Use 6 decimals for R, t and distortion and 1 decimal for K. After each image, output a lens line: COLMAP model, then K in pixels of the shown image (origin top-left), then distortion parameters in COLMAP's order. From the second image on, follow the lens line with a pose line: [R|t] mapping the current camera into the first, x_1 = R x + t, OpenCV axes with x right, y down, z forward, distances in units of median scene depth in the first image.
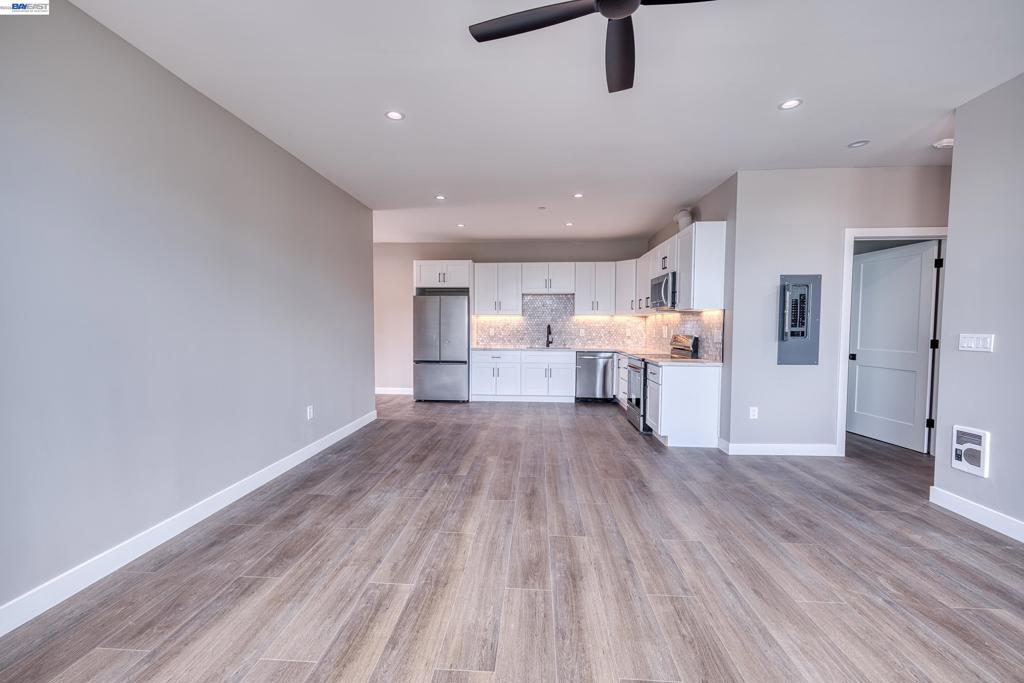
lens RADIAL K [[415.3, 0, 512.0], [0, 415.3, 341.5], [0, 0, 1]] dist [0.000654, 0.000181]
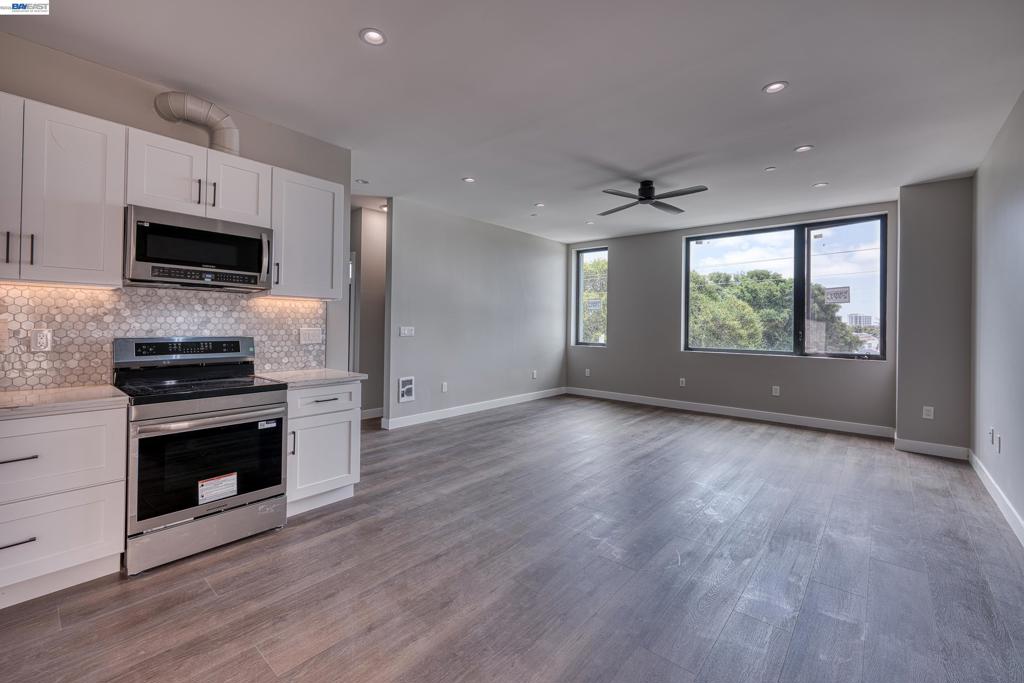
lens RADIAL K [[430.8, 0, 505.8], [0, 430.8, 321.2], [0, 0, 1]] dist [-0.000390, 0.000192]
pose [[-0.792455, -0.008751, 0.609868, -0.174045], [0.008102, 0.999658, 0.024871, -0.036106], [-0.609877, 0.024651, -0.792113, 0.918504]]
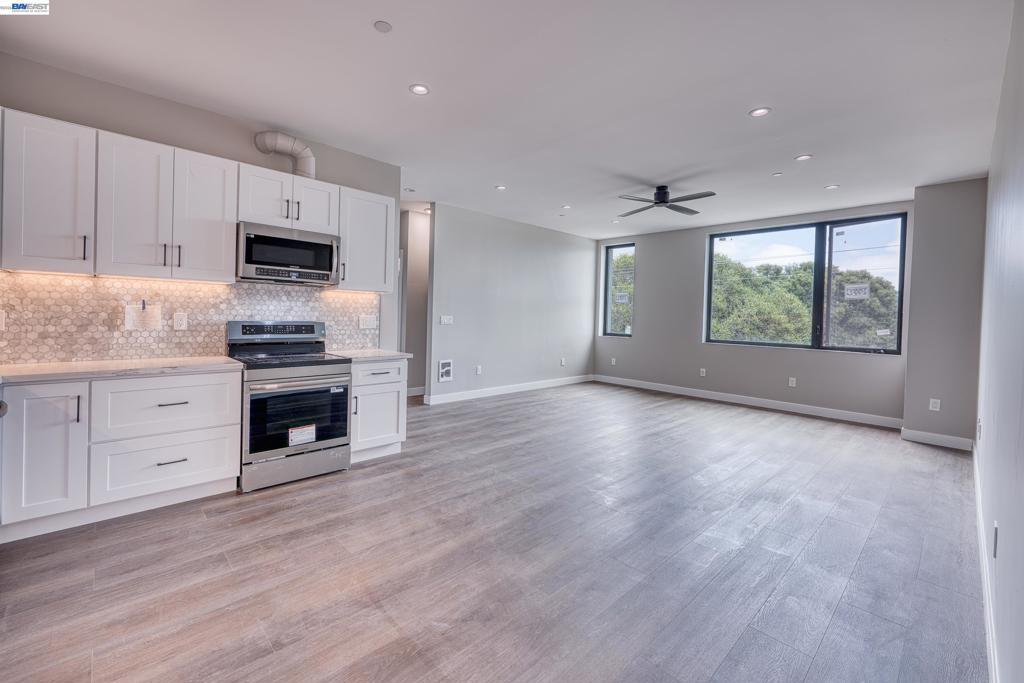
lens RADIAL K [[428.0, 0, 505.0], [0, 428.0, 319.8], [0, 0, 1]] dist [0.000300, 0.000070]
pose [[-0.729282, -0.031272, 0.683498, -0.248512], [-0.002538, 0.999072, 0.043002, -0.038333], [-0.684208, 0.029625, -0.728684, 0.971065]]
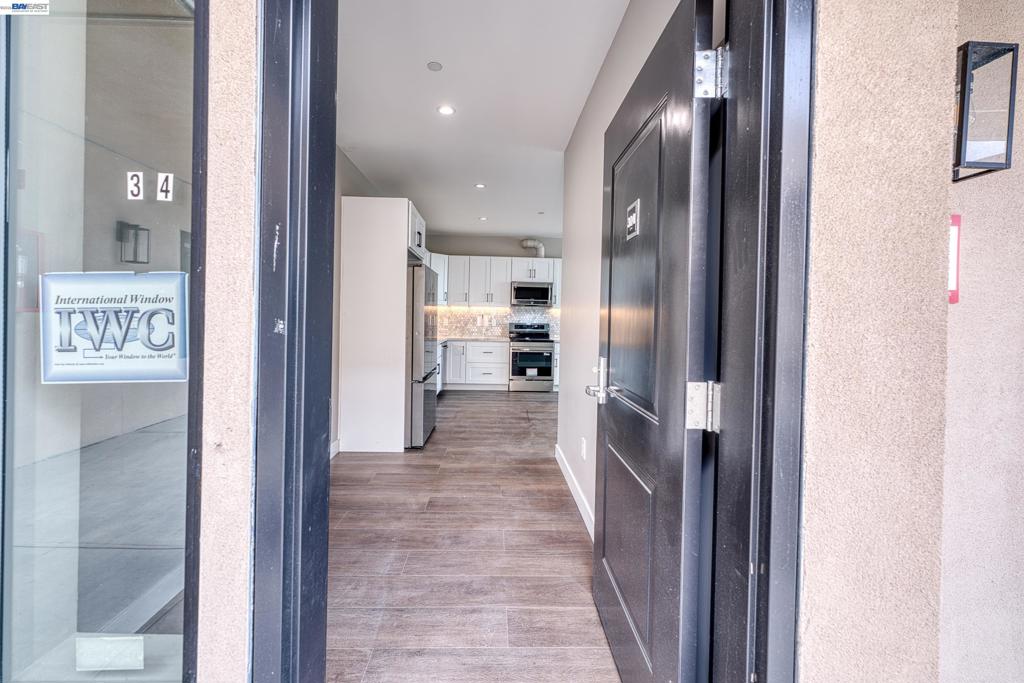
lens RADIAL K [[428.0, 0, 505.0], [0, 428.0, 319.8], [0, 0, 1]] dist [0.000300, 0.000070]
pose [[-0.090746, -0.013220, 0.995786, -0.842674], [0.017134, 0.999743, 0.014834, -0.040830], [-0.995727, 0.018408, -0.090496, 0.948107]]
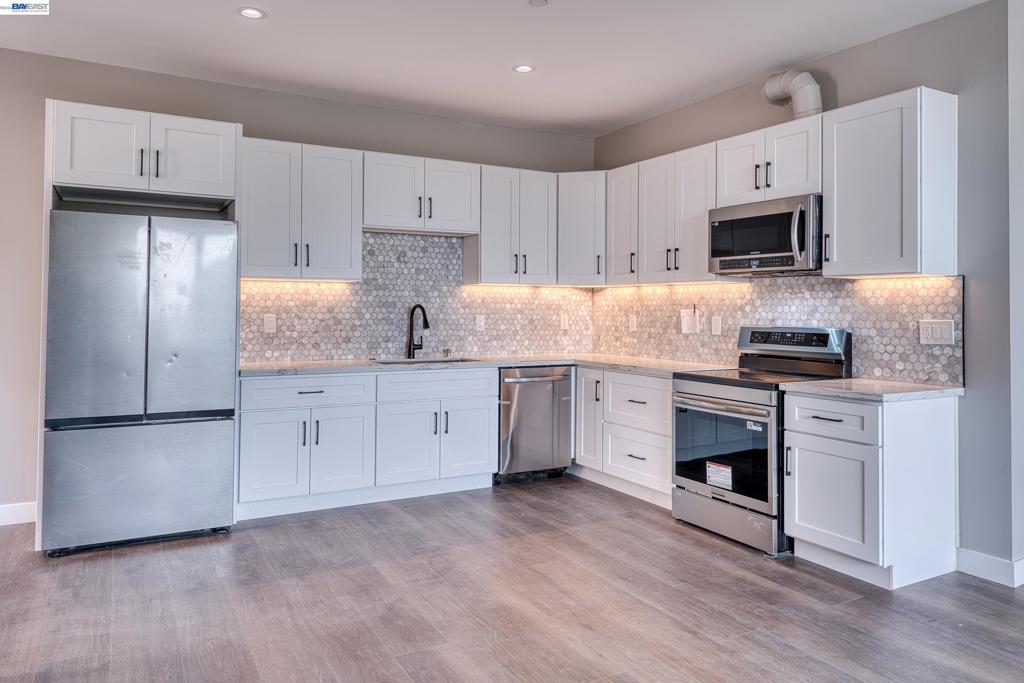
lens RADIAL K [[696.1, 0, 504.0], [0, 696.1, 293.7], [0, 0, 1]] dist [0.003074, -0.001596]
pose [[0.843153, 0.012628, 0.537526, -0.232886], [0.017644, 0.998536, -0.051134, -0.015471], [-0.537384, 0.052598, 0.841696, 0.386118]]
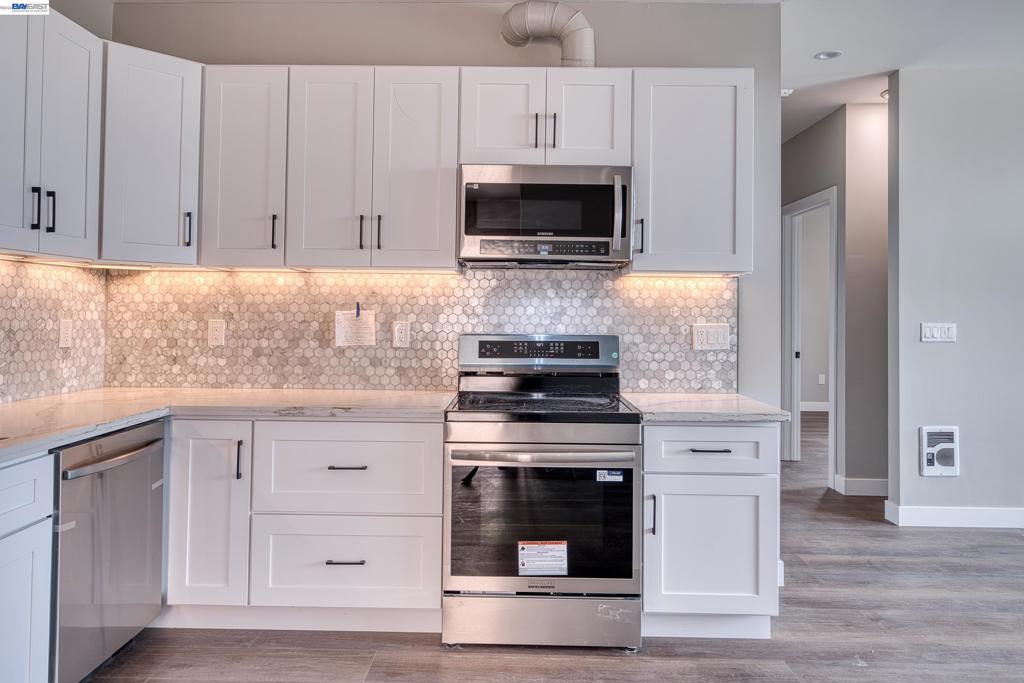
lens RADIAL K [[696.1, 0, 504.0], [0, 696.1, 293.7], [0, 0, 1]] dist [0.003074, -0.001596]
pose [[-0.037403, 0.021569, 0.999067, -0.161691], [0.027789, 0.999403, -0.020536, -0.031912], [-0.998914, 0.026995, -0.037980, 0.817278]]
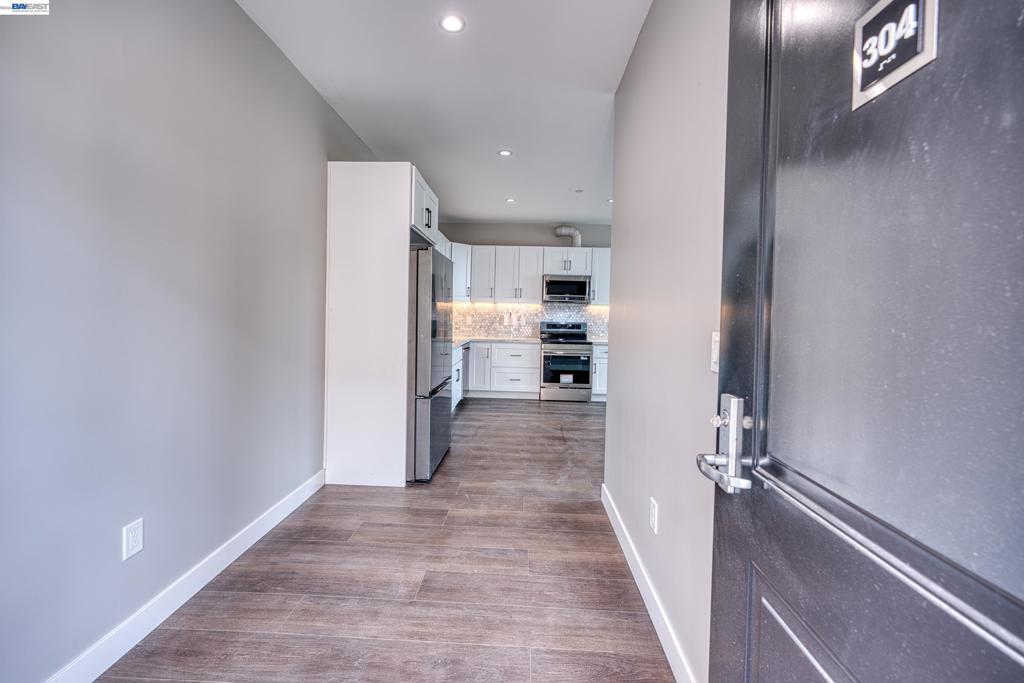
lens RADIAL K [[428.0, 0, 505.0], [0, 428.0, 319.8], [0, 0, 1]] dist [0.000300, 0.000070]
pose [[-0.017552, -0.017079, 0.999700, -0.705543], [0.016199, 0.999718, 0.017364, -0.038968], [-0.999715, 0.016499, -0.017271, 0.934028]]
